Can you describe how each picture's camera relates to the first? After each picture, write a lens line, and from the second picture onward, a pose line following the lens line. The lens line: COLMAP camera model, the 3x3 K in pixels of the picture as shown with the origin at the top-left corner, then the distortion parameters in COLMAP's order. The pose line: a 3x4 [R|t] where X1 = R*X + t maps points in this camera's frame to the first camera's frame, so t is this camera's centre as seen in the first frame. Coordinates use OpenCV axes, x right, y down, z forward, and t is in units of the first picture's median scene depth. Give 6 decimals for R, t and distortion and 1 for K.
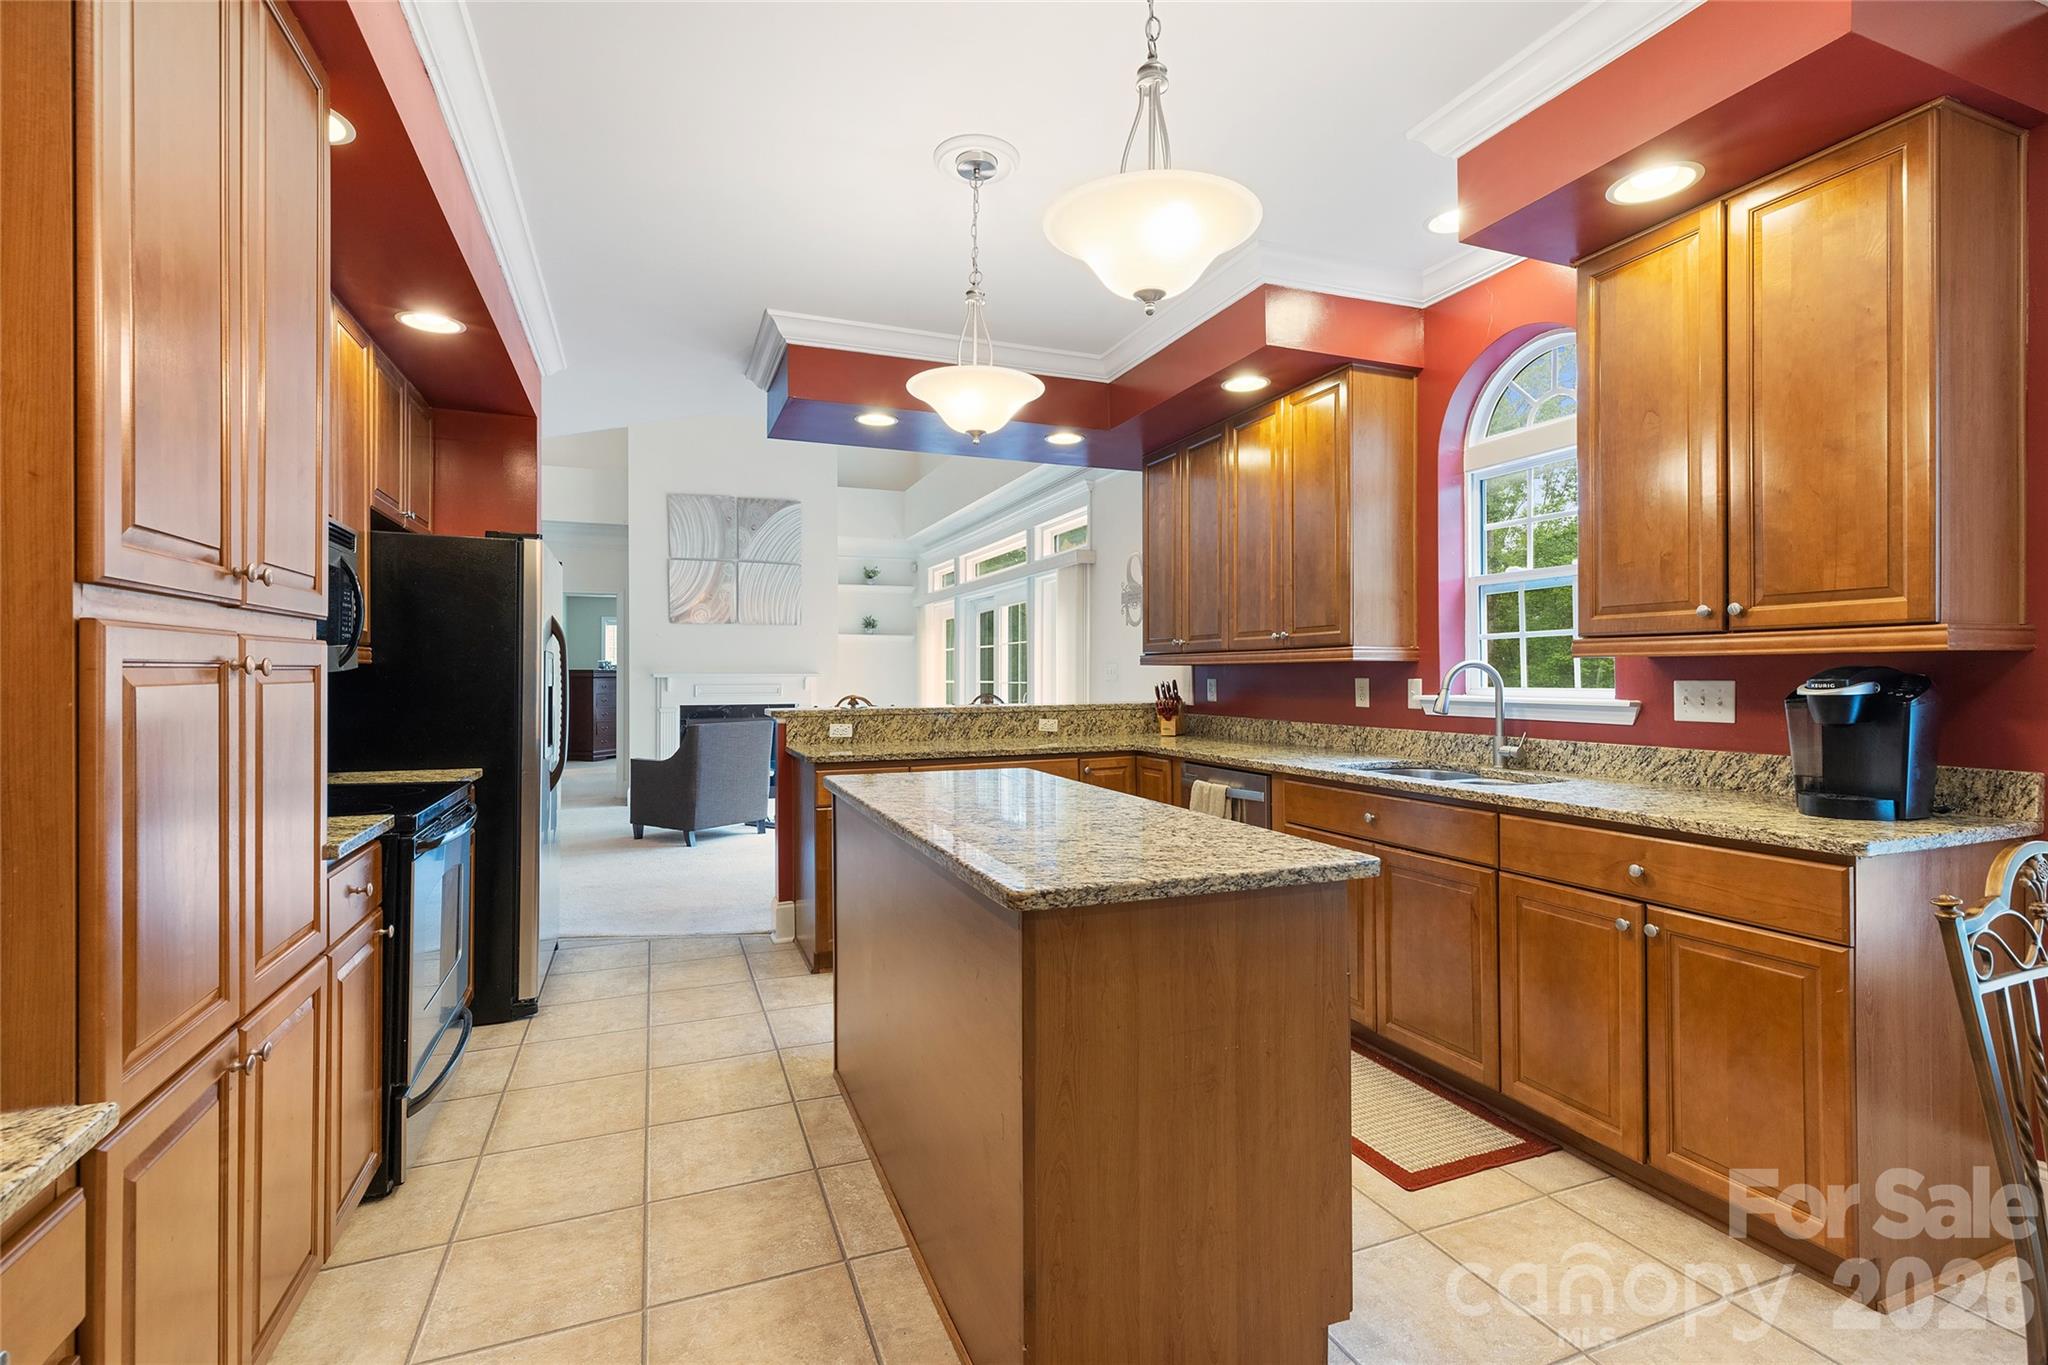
lens RADIAL K [[930.5, 0, 1025.5], [0, 930.5, 677.1], [0, 0, 1]] dist [0.005102, 0.000599]
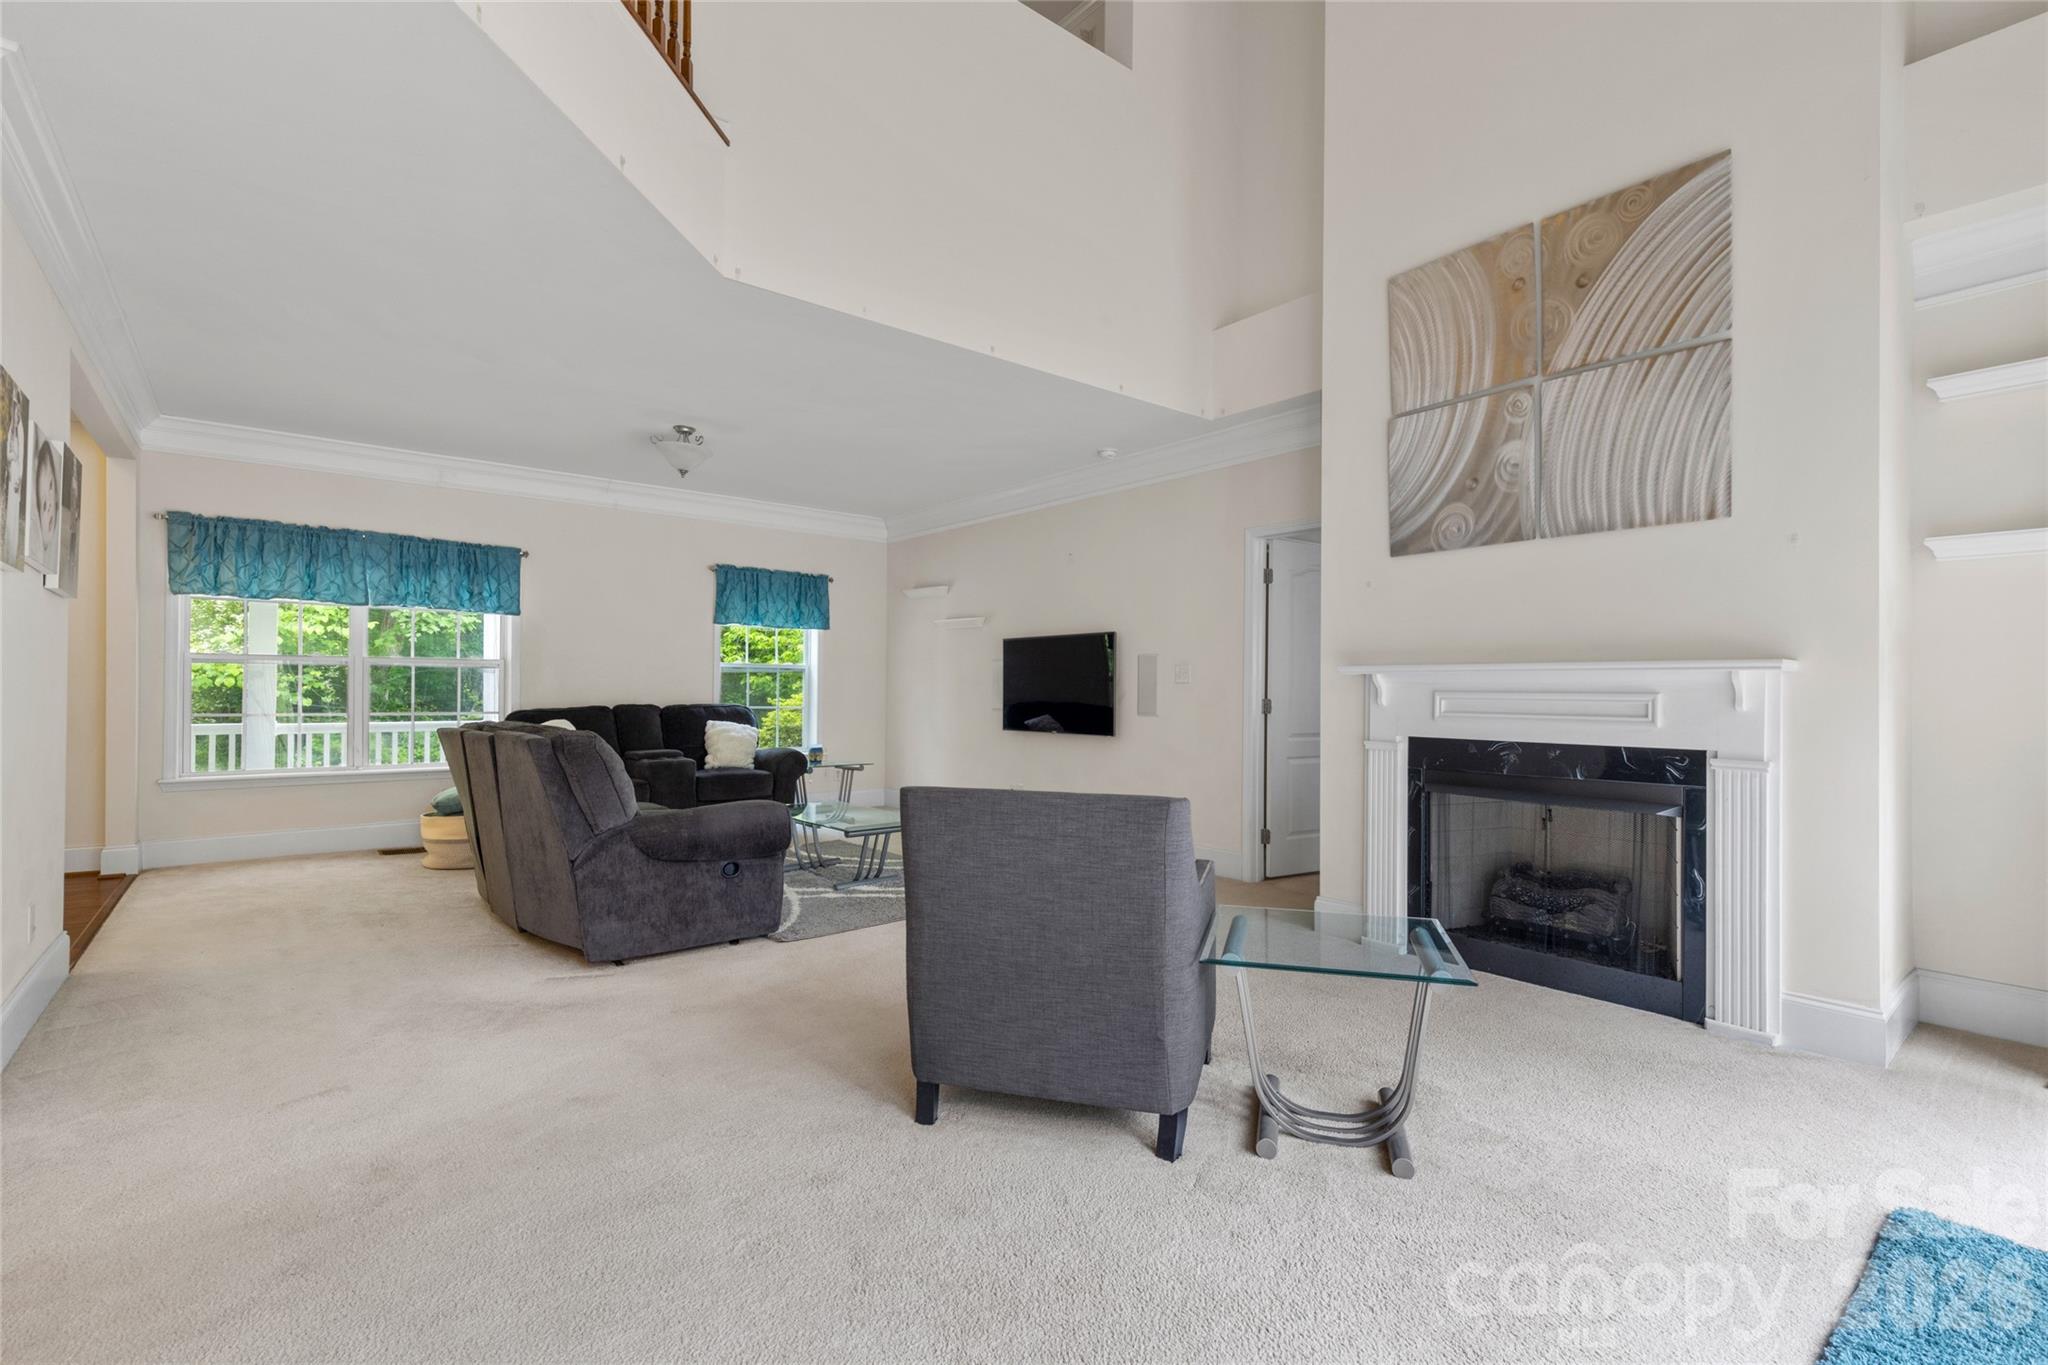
lens RADIAL K [[930.5, 0, 1019.3], [0, 930.5, 692.4], [0, 0, 1]] dist [0.005102, 0.000599]
pose [[0.300634, 0.006773, -0.953716, 0.014565], [-0.013278, 0.999908, 0.002915, 0.031288], [0.953647, 0.011787, 0.300696, 2.028555]]
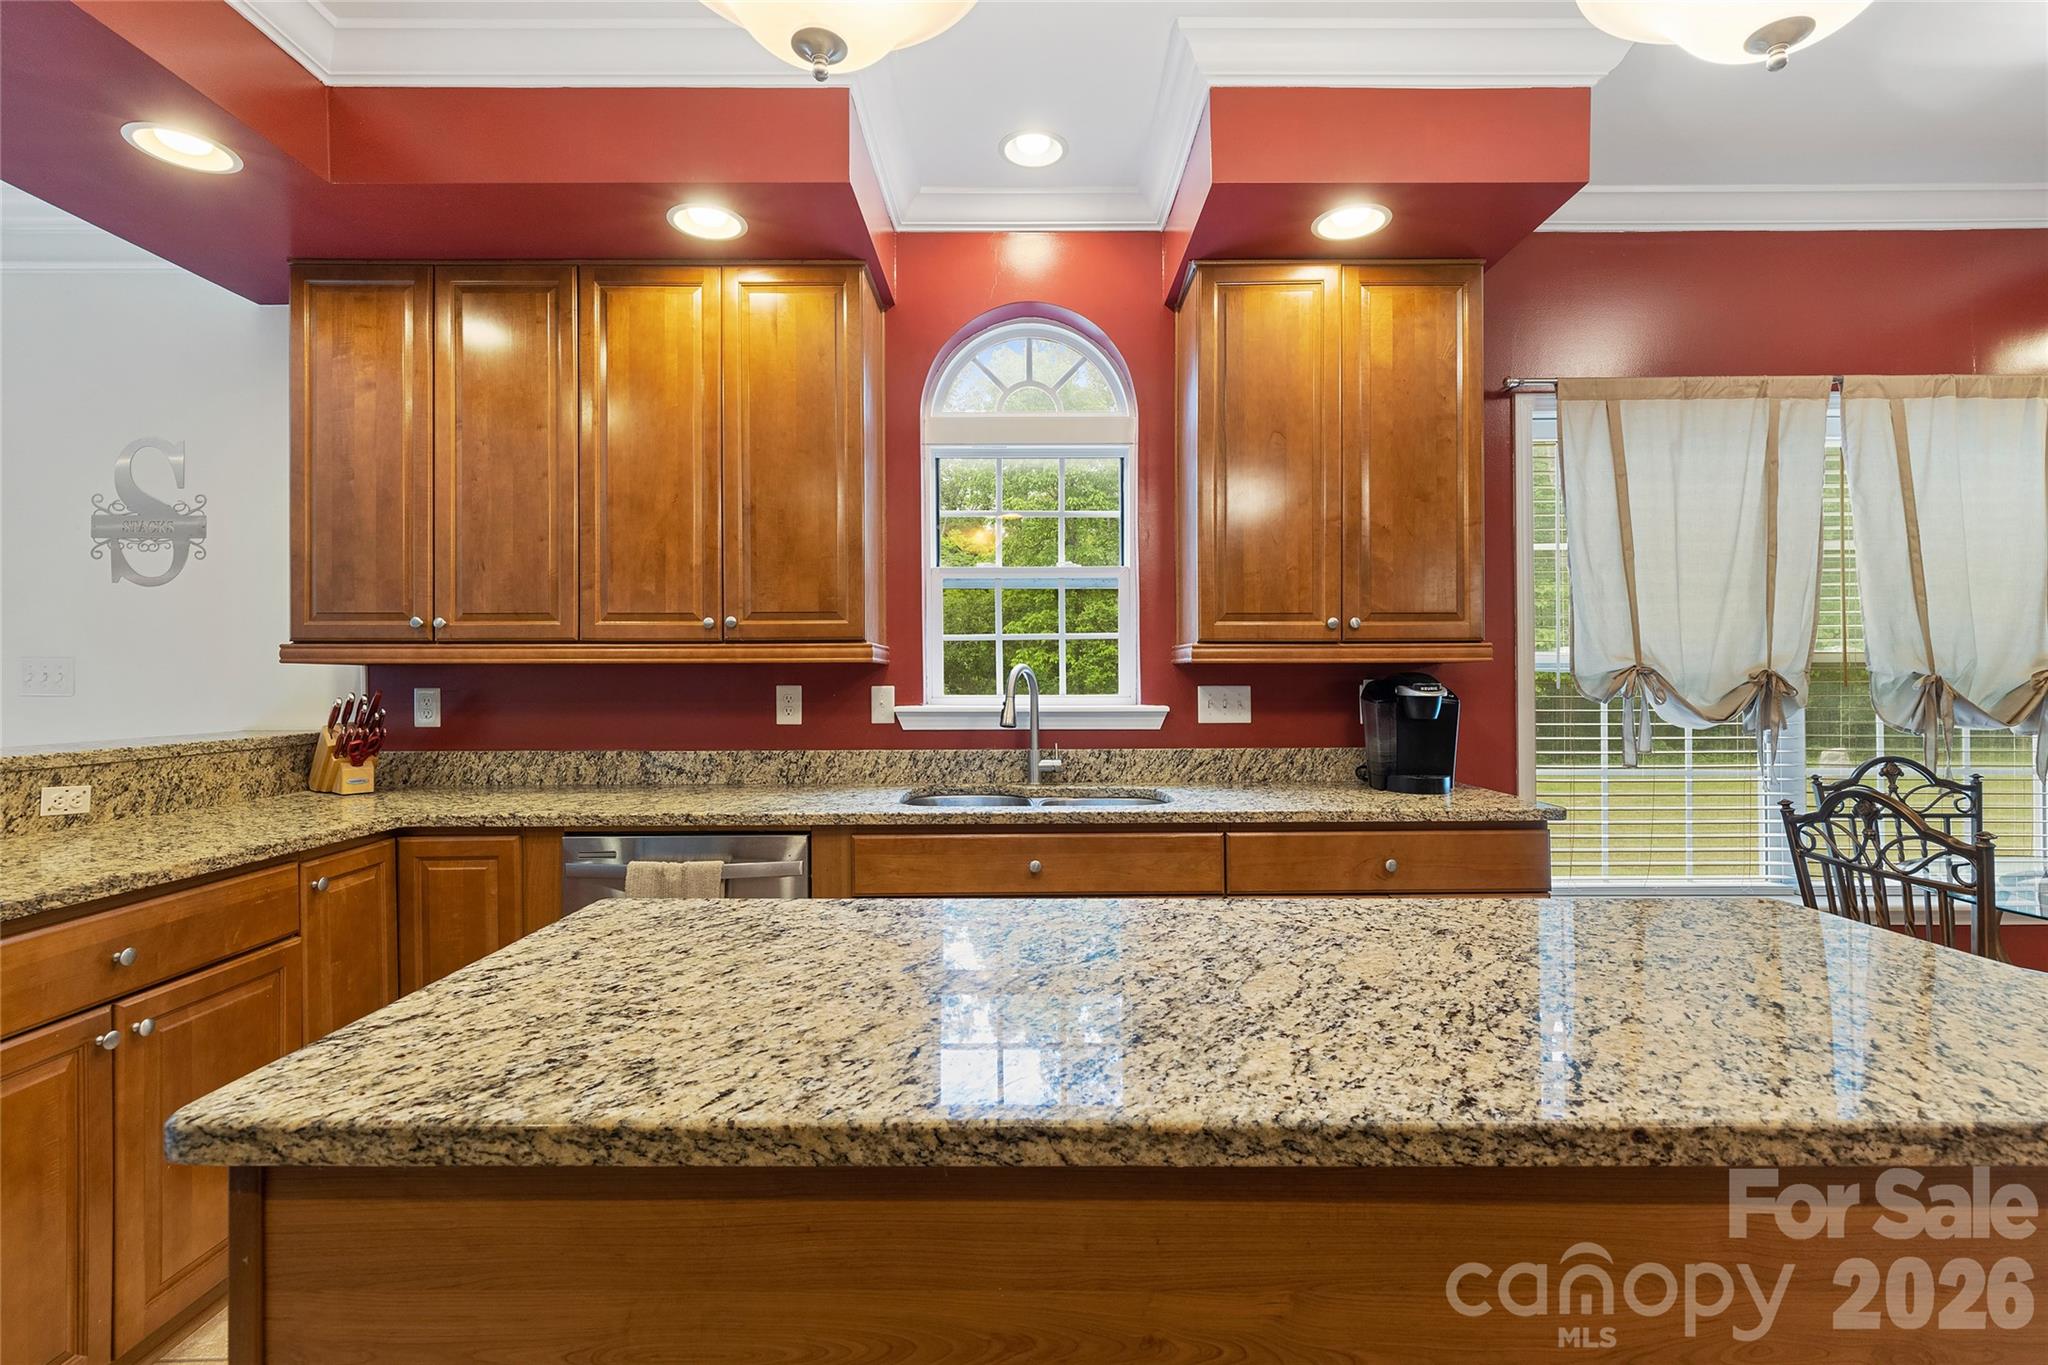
lens RADIAL K [[930.5, 0, 1019.1], [0, 930.5, 677.2], [0, 0, 1]] dist [0.005102, 0.000599]
pose [[0.369585, 0.004780, 0.929185, -0.340849], [0.003874, 0.999970, -0.006685, 0.000299], [-0.929189, 0.006070, 0.369555, 0.713407]]
